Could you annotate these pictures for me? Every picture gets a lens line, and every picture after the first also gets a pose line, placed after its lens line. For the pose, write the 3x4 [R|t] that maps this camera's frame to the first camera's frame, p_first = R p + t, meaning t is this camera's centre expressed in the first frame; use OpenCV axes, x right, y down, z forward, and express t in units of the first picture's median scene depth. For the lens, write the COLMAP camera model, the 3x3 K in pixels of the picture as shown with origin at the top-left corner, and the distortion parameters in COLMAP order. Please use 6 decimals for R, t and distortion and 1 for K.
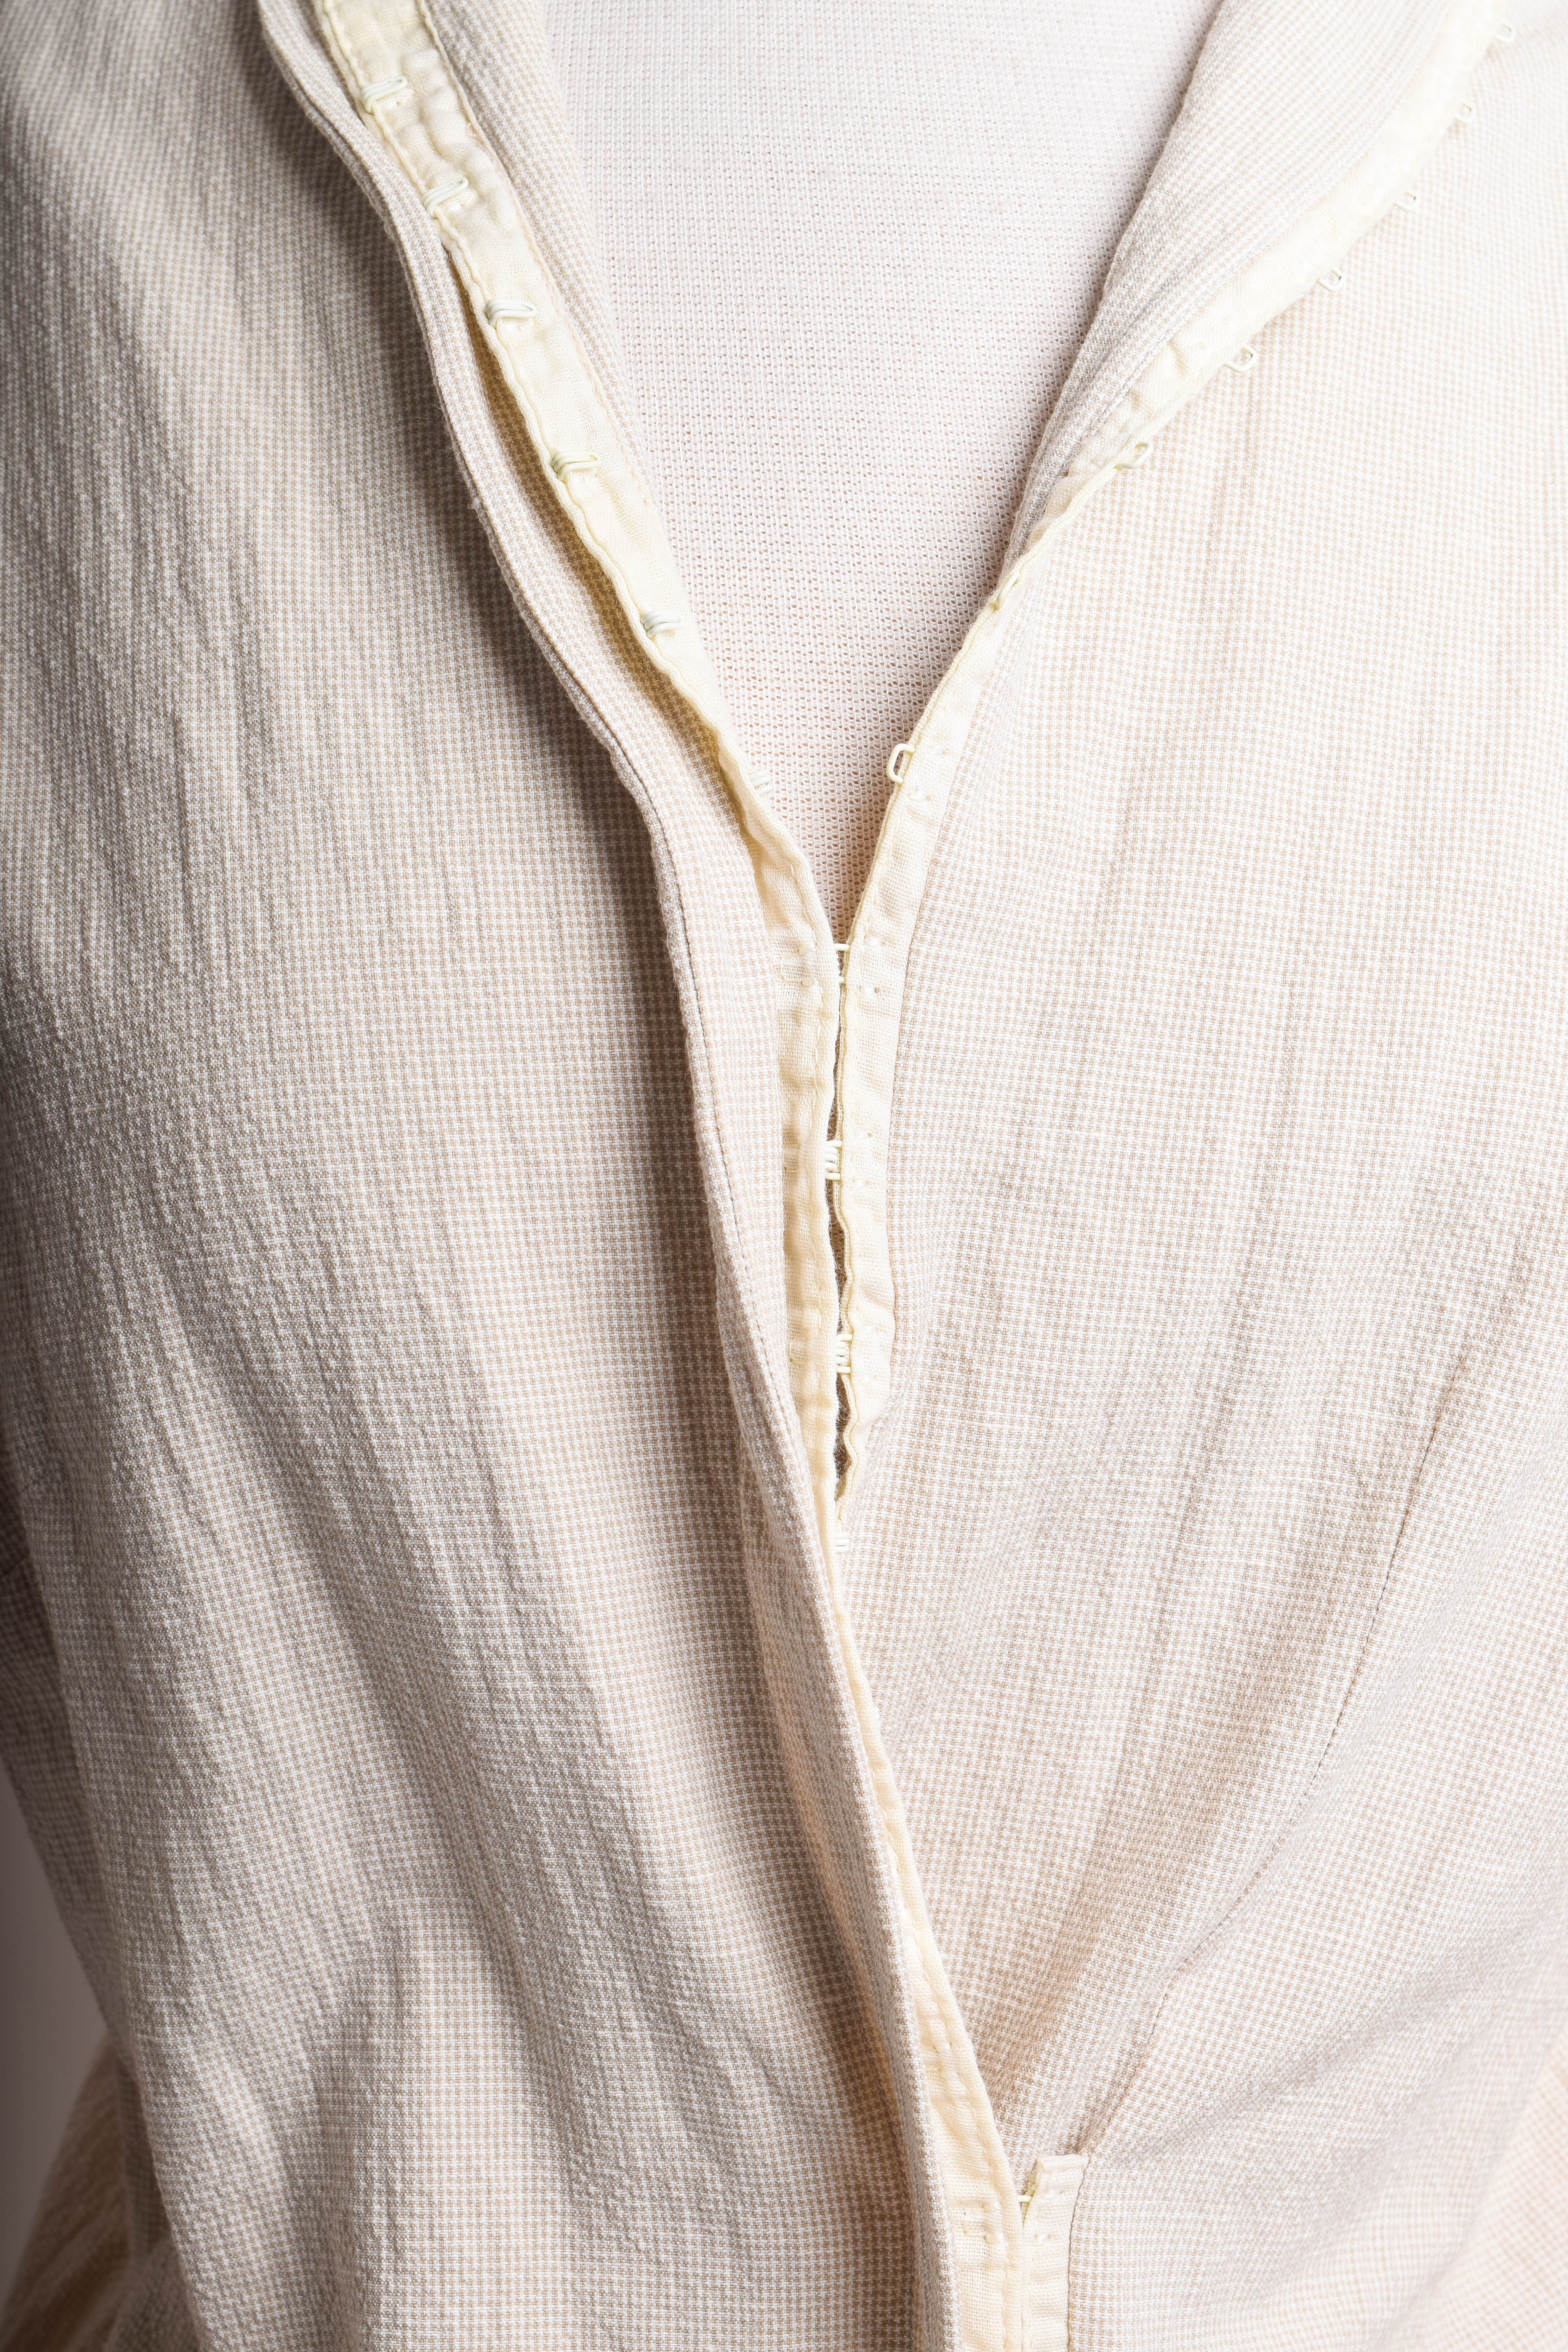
lens RADIAL K [[4163.7, 0, 787.9], [0, 4163.7, 1201.6], [0, 0, 1]] dist [-0.036297, 0.000000]
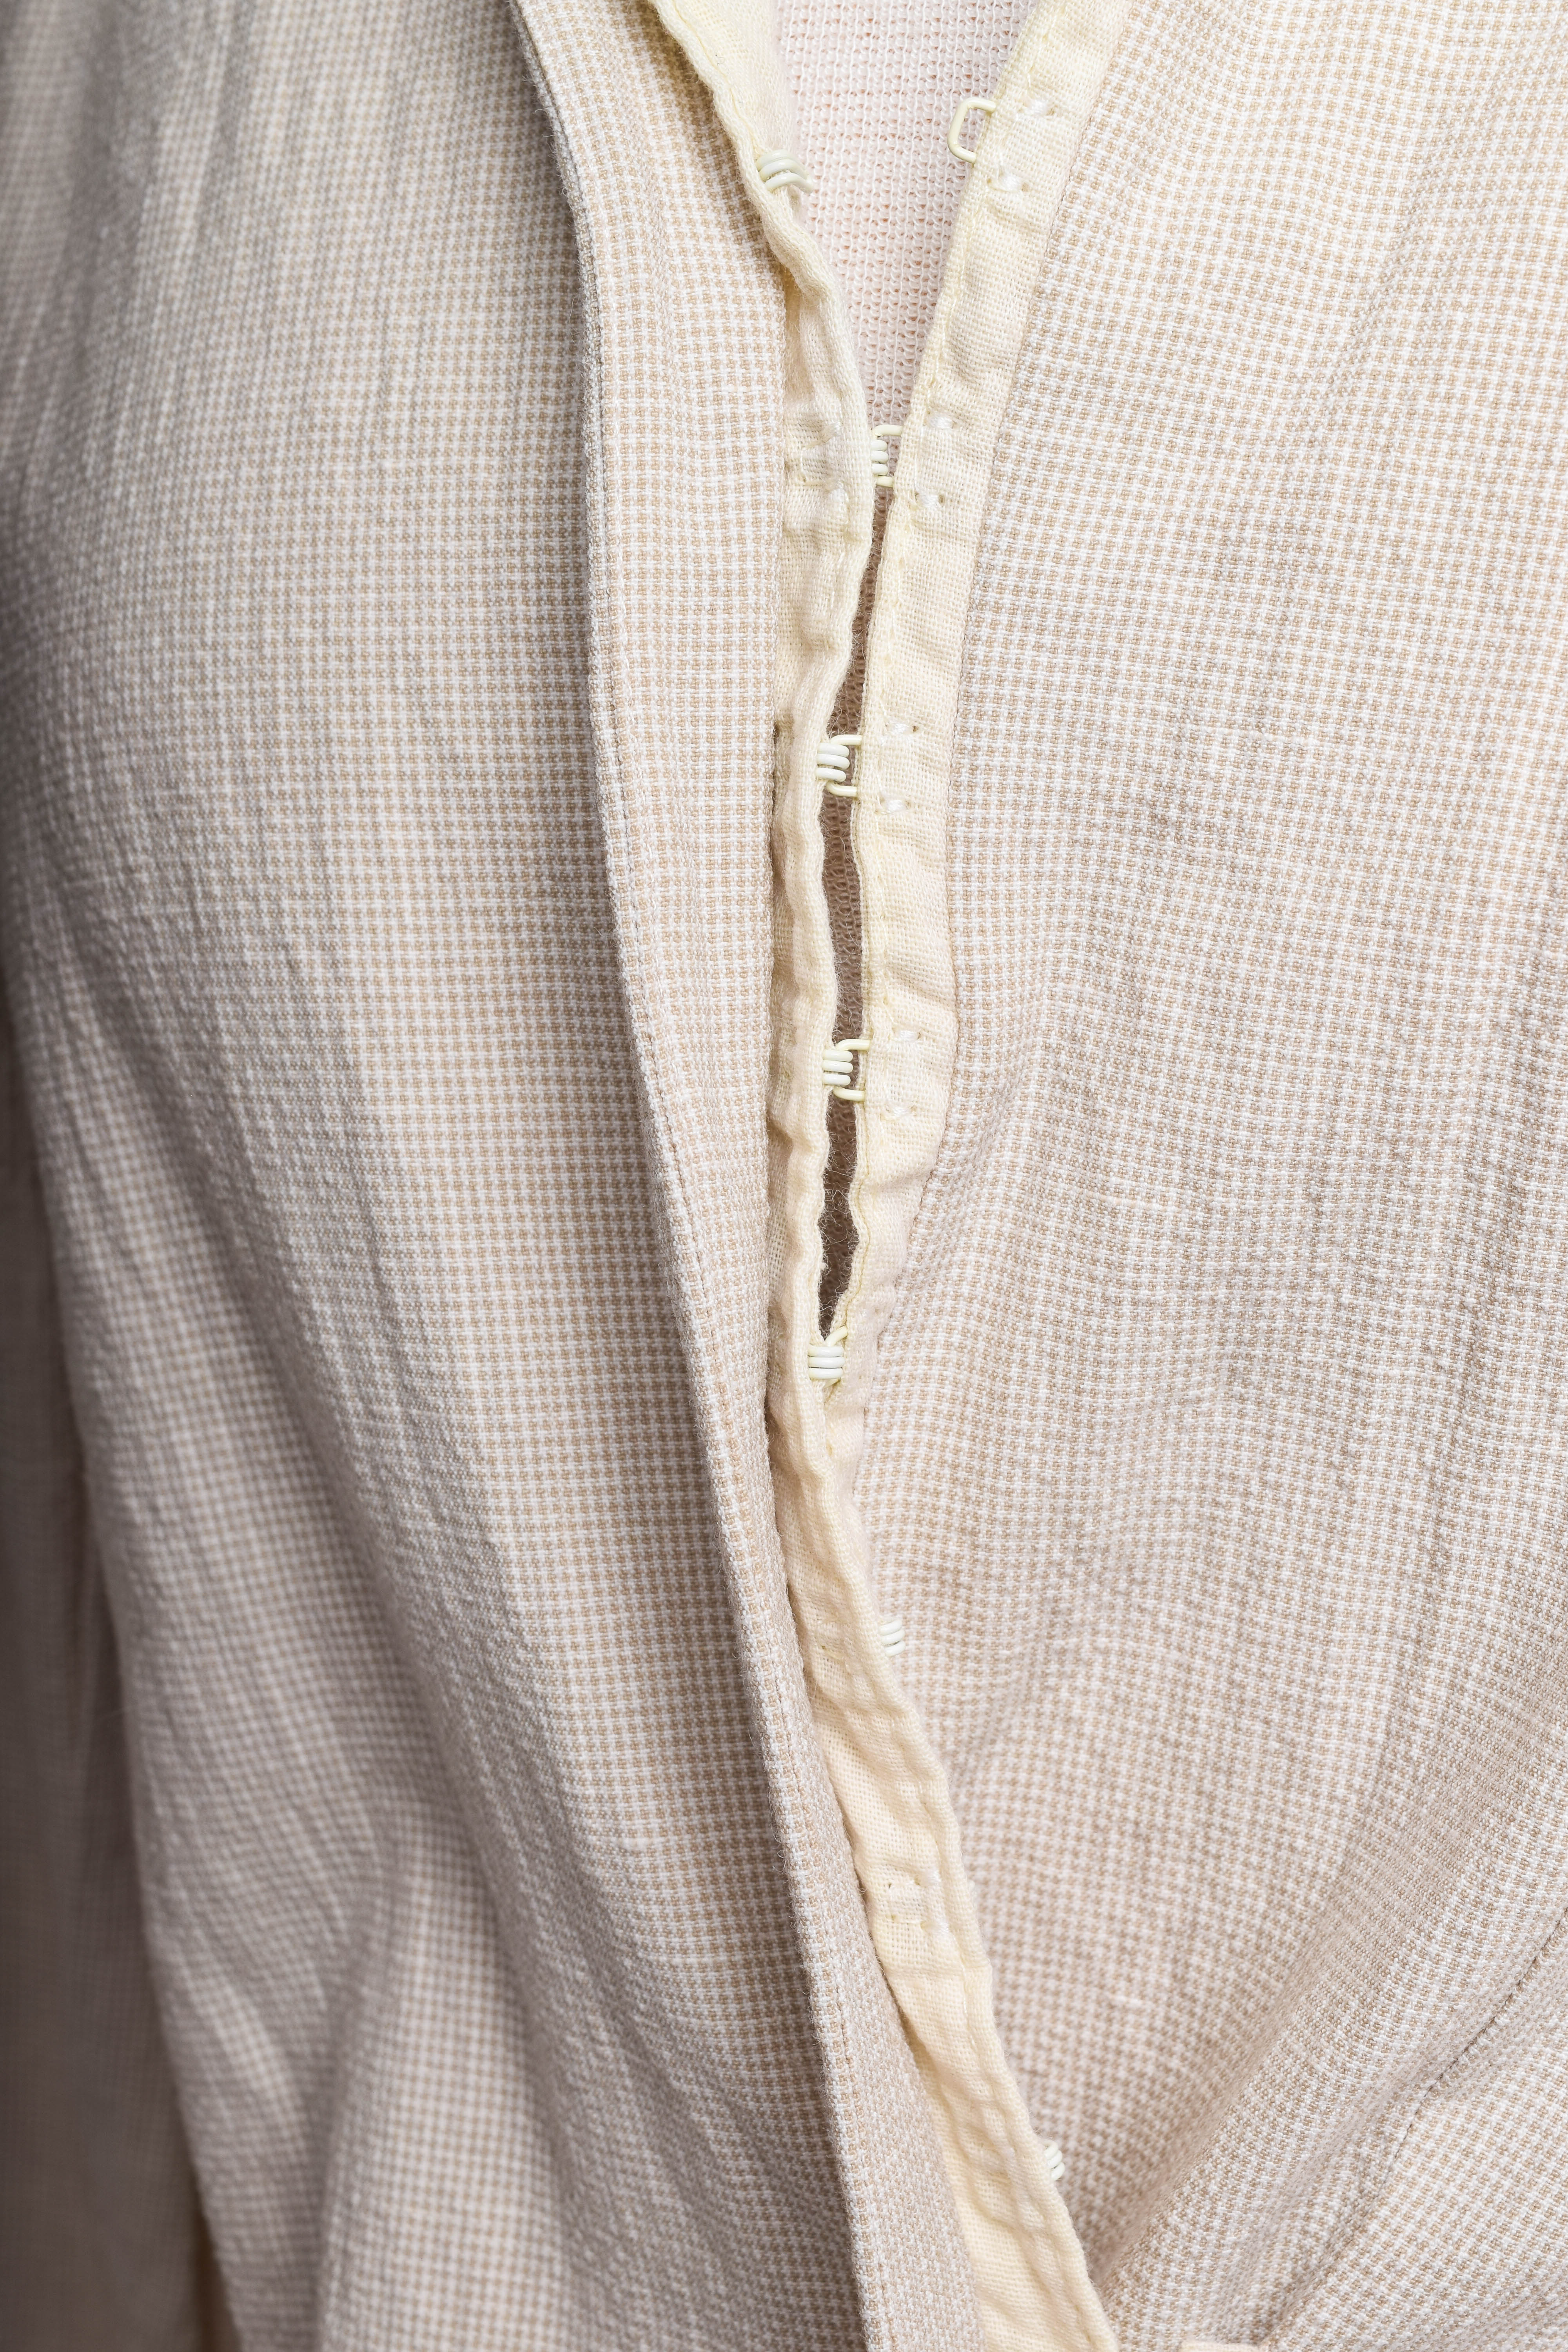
lens RADIAL K [[4163.7, 0, 783.5], [0, 4163.7, 1196.7], [0, 0, 1]] dist [-0.036297, 0.000000]
pose [[0.884537, 0.075820, -0.460266, 0.291064], [-0.044070, 0.995872, 0.079358, 0.005438], [0.464383, -0.049911, 0.884227, 0.415995]]
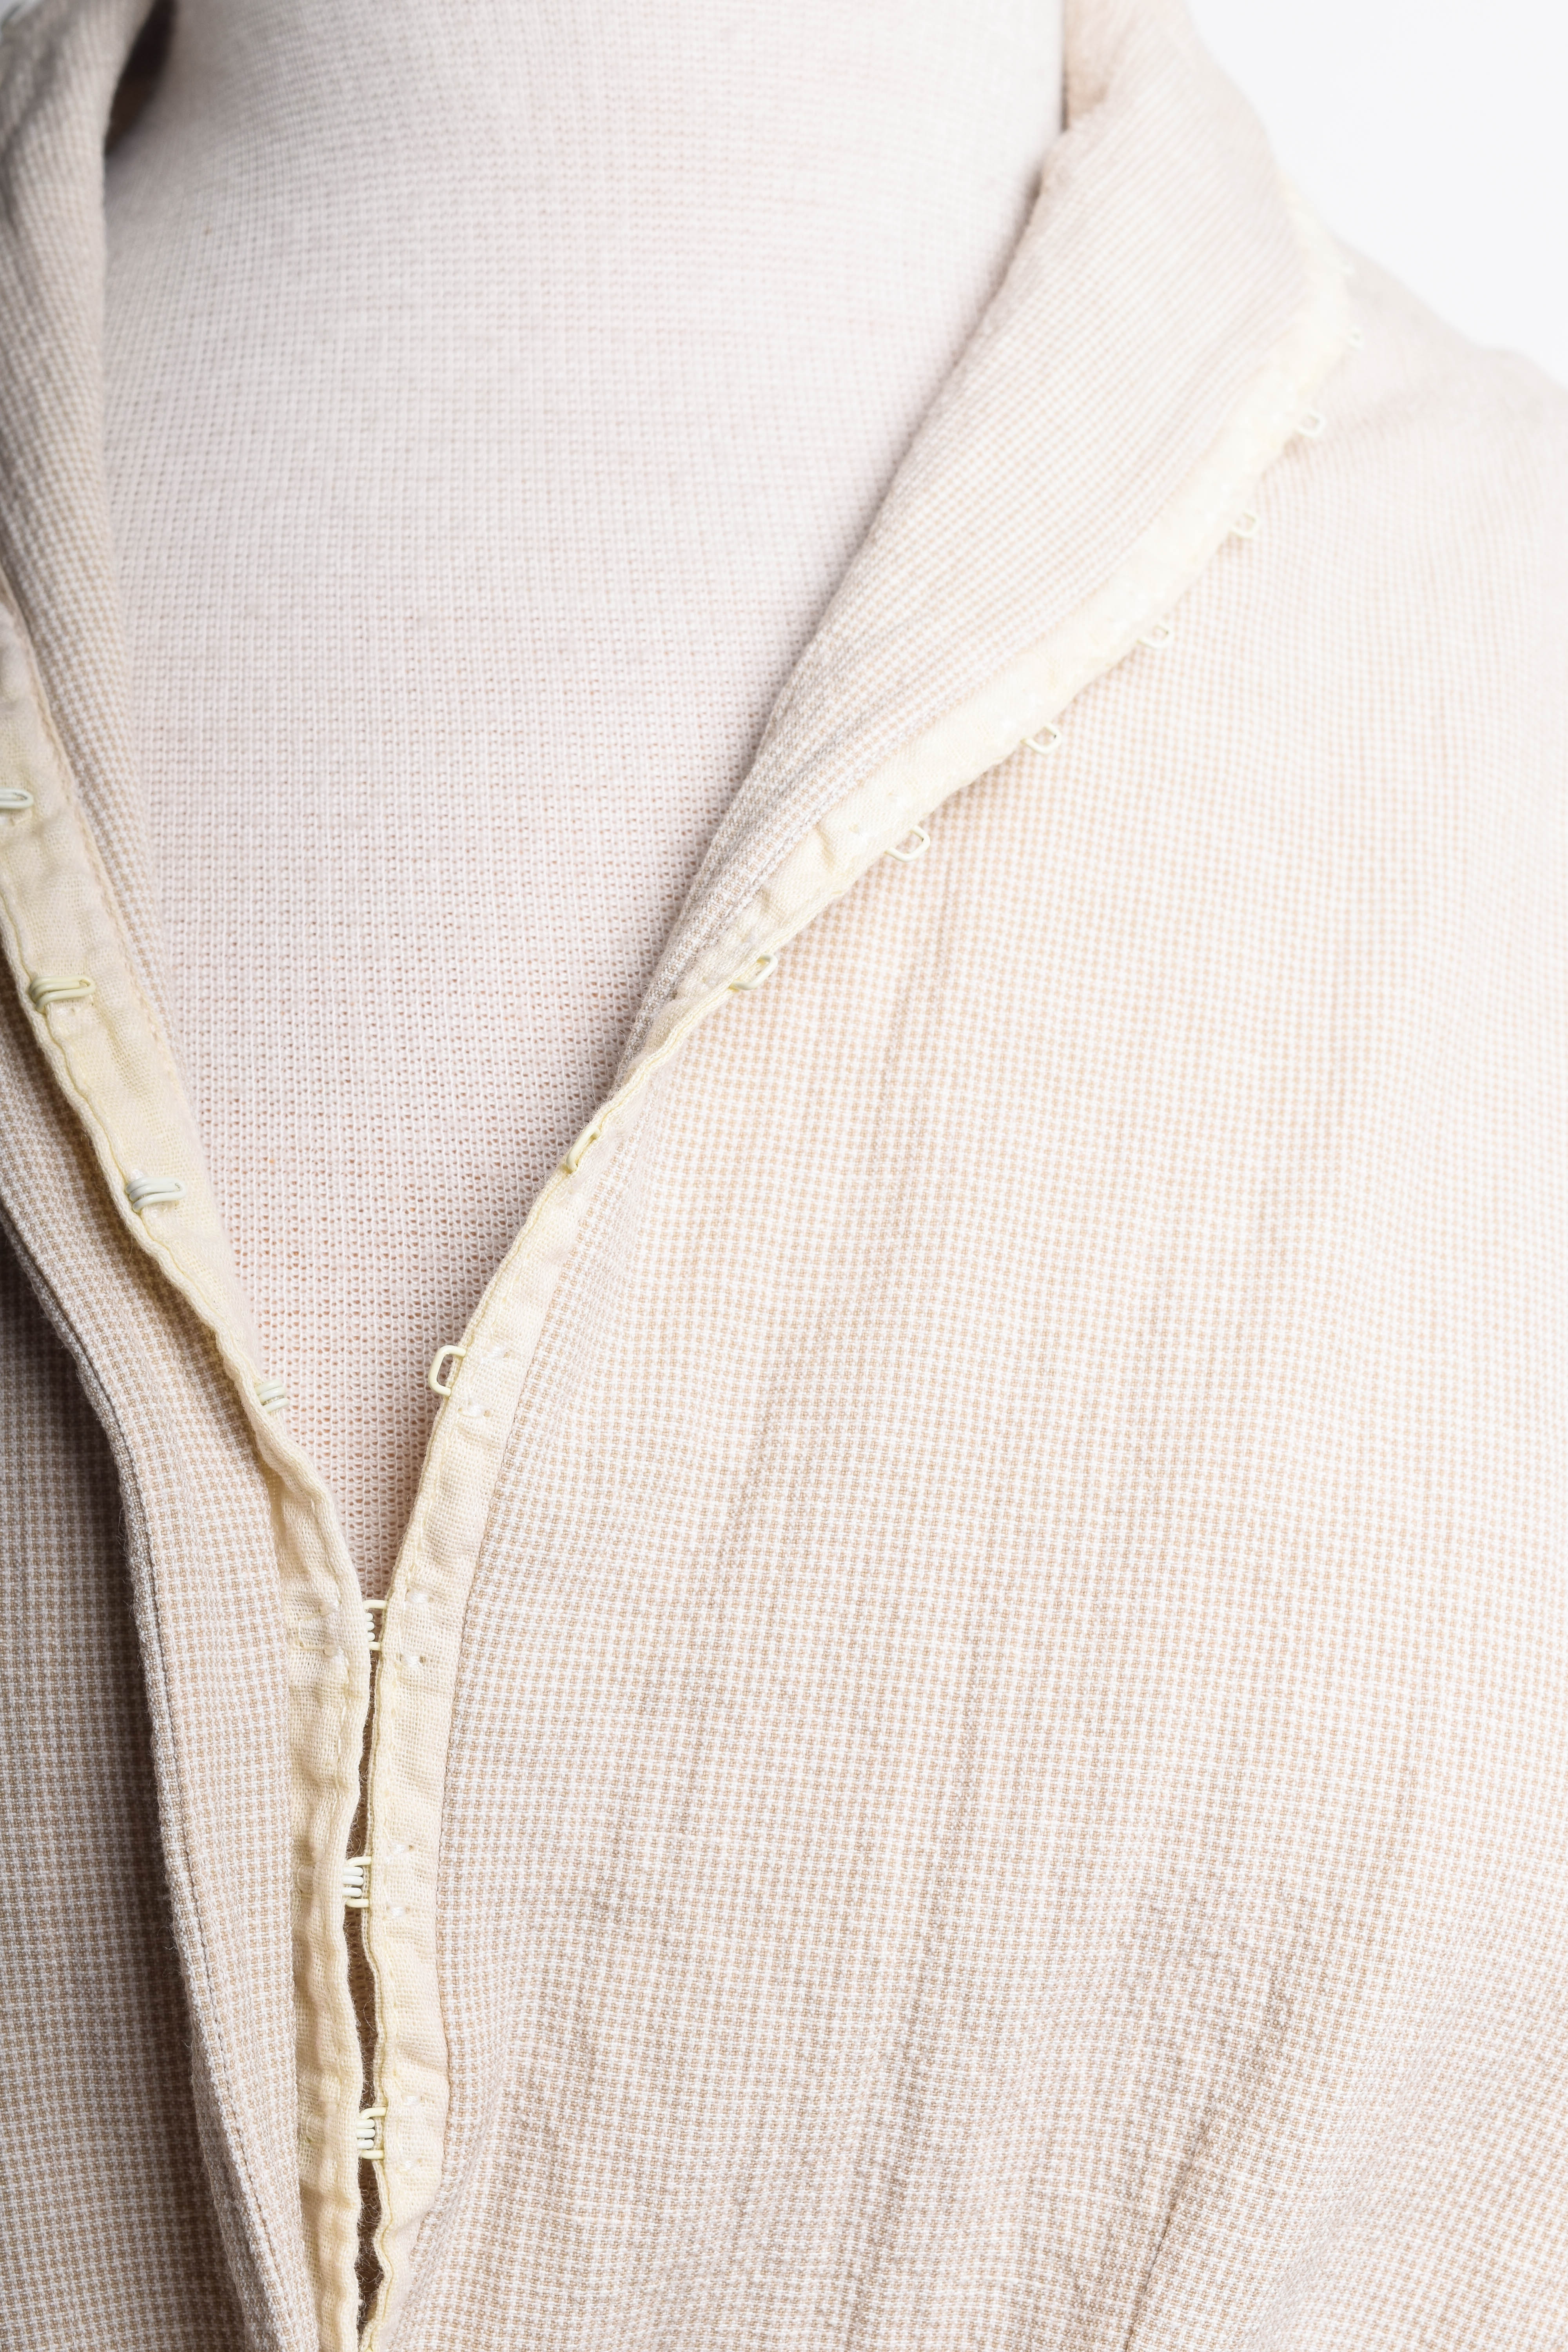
lens RADIAL K [[4163.7, 0, 789.6], [0, 4163.7, 1196.4], [0, 0, 1]] dist [-0.036297, 0.000000]
pose [[0.997354, -0.009336, -0.072102, 0.143390], [0.003117, 0.996300, -0.085888, -0.068349], [0.072637, 0.085436, 0.993692, 0.217816]]
